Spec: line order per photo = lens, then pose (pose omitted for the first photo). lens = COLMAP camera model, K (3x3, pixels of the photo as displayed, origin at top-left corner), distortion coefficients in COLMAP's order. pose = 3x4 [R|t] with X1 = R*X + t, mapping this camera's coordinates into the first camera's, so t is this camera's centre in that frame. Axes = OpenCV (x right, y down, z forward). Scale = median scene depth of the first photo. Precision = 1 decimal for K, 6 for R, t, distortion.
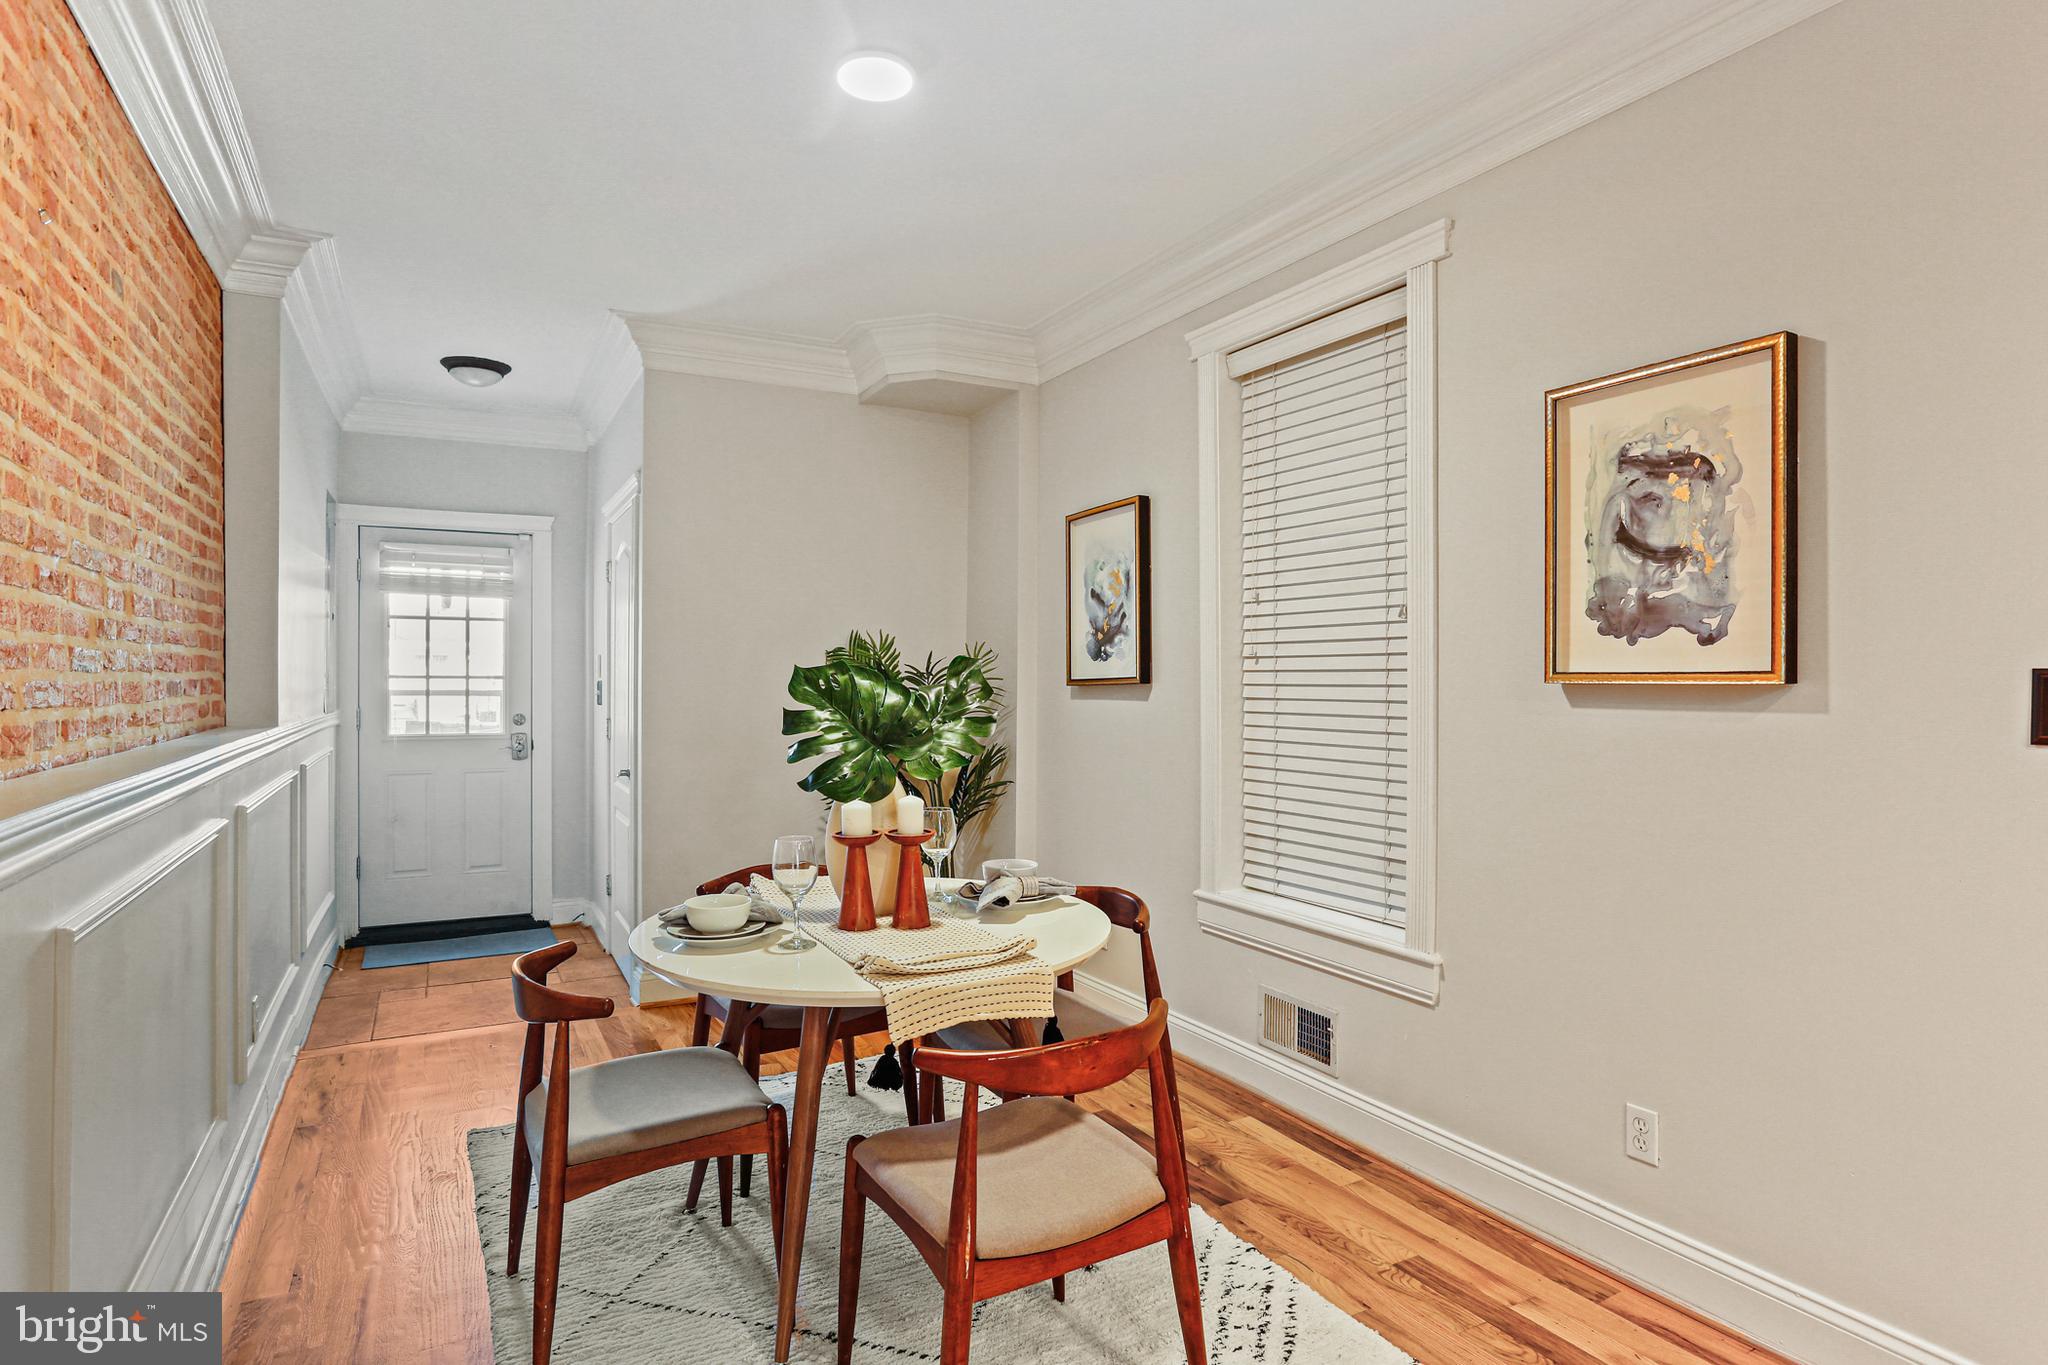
lens RADIAL K [[1114.1, 0, 1000.2], [0, 1114.1, 701.4], [0, 0, 1]] dist [-0.049371, 0.026883]
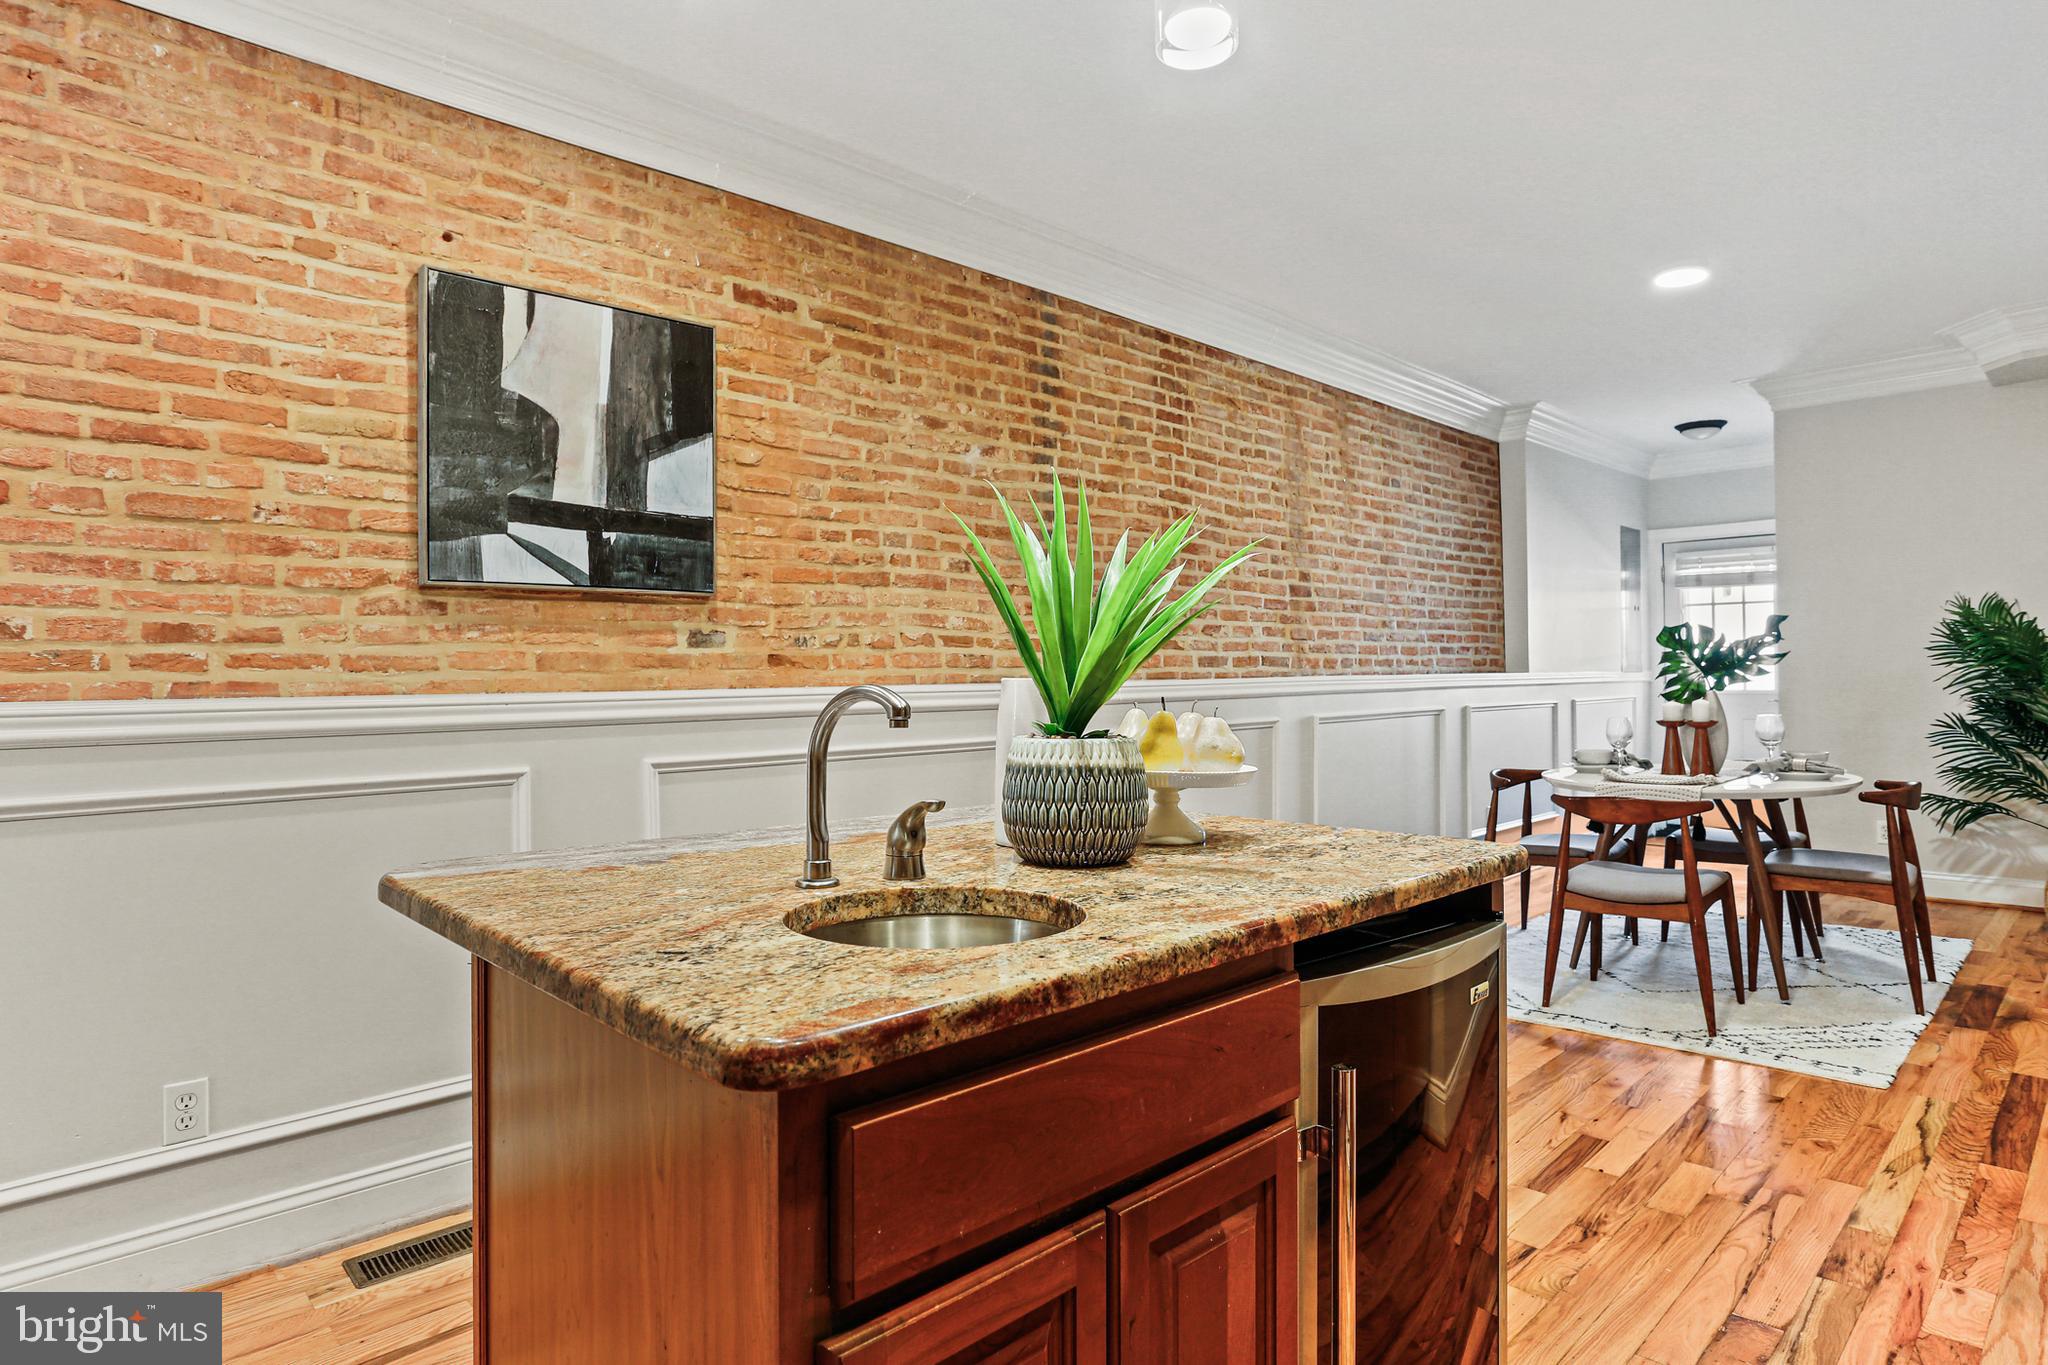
lens RADIAL K [[1114.1, 0, 1000.2], [0, 1114.1, 701.4], [0, 0, 1]] dist [-0.049371, 0.026883]
pose [[0.255442, 0.012831, -0.966739, 0.663383], [-0.006358, 0.999913, 0.011592, 0.040562], [0.966803, 0.003186, 0.255502, -0.239287]]
